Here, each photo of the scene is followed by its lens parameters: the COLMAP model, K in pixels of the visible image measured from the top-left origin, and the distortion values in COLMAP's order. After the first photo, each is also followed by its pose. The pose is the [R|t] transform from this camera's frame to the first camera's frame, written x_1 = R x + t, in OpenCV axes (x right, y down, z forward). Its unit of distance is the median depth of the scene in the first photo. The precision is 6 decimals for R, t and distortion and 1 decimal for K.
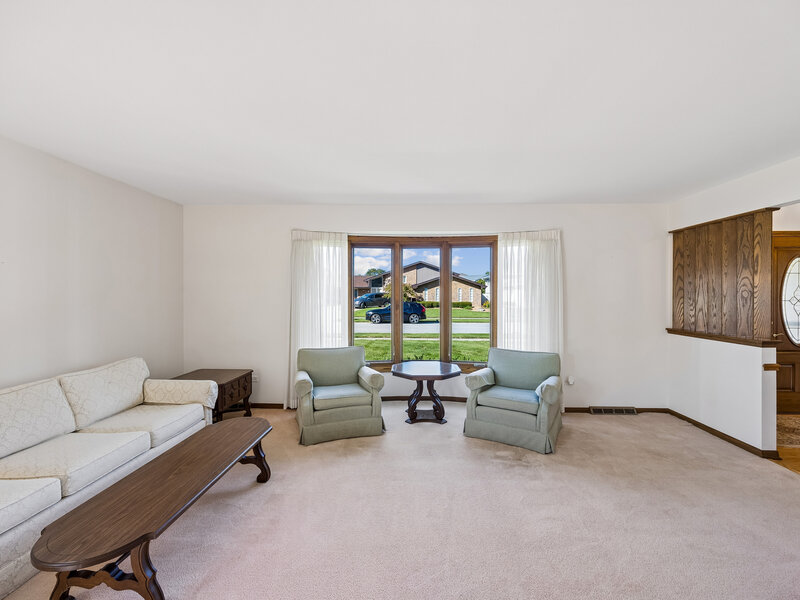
lens RADIAL K [[346.8, 0, 400.5], [0, 346.8, 293.9], [0, 0, 1]] dist [0.002278, -0.000274]
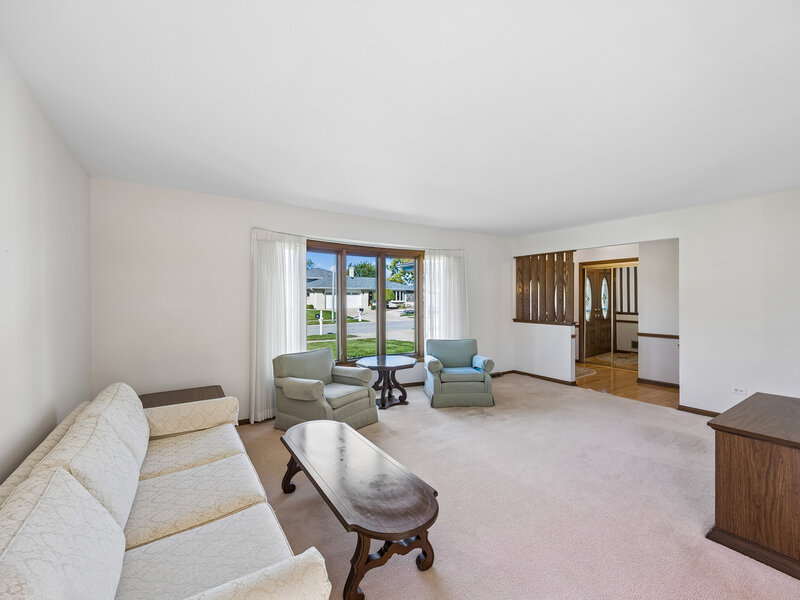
lens RADIAL K [[346.8, 0, 404.6], [0, 346.8, 299.5], [0, 0, 1]] dist [0.002278, -0.000274]
pose [[0.809565, -0.007189, 0.586987, -0.623883], [0.001864, 0.999951, 0.009676, -0.004665], [-0.587028, -0.006739, 0.809539, 0.027435]]
